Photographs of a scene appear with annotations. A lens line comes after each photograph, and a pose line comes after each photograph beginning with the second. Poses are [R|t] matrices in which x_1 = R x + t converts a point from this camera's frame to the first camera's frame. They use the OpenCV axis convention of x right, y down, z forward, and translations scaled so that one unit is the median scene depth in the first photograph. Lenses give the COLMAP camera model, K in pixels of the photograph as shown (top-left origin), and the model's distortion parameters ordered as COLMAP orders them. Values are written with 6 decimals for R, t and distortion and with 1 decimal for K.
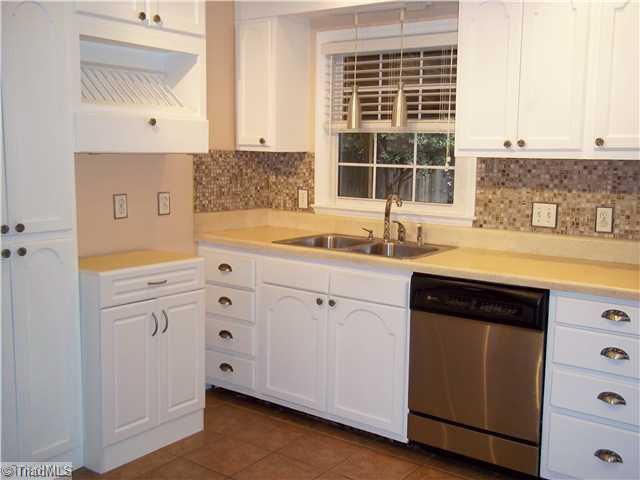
lens RADIAL K [[703.6, 0, 316.9], [0, 703.6, 235.5], [0, 0, 1]] dist [0.029298, 0.000000]
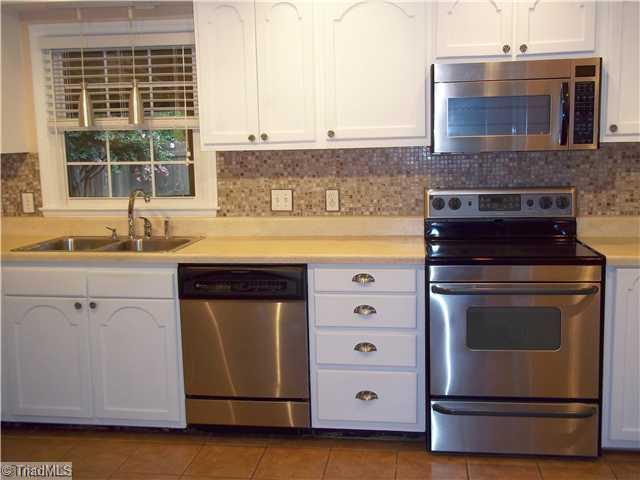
lens RADIAL K [[703.6, 0, 320.7], [0, 703.6, 236.8], [0, 0, 1]] dist [0.029298, 0.000000]
pose [[0.880606, -0.095895, 0.464044, -0.144720], [0.091916, 0.995276, 0.031249, -0.000339], [-0.464849, 0.015135, 0.885261, -0.017343]]
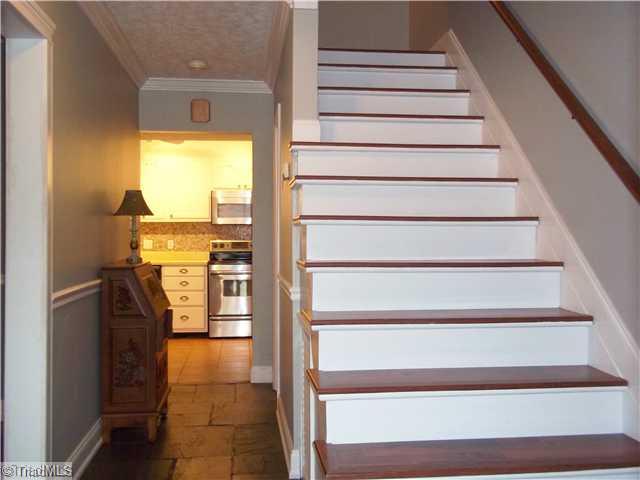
lens RADIAL K [[703.6, 0, 320.5], [0, 703.6, 237.9], [0, 0, 1]] dist [0.029298, 0.000000]
pose [[0.735691, -0.015113, 0.677149, -0.946070], [0.094983, 0.992174, -0.081051, 0.213937], [-0.670625, 0.123946, 0.731368, -1.295648]]
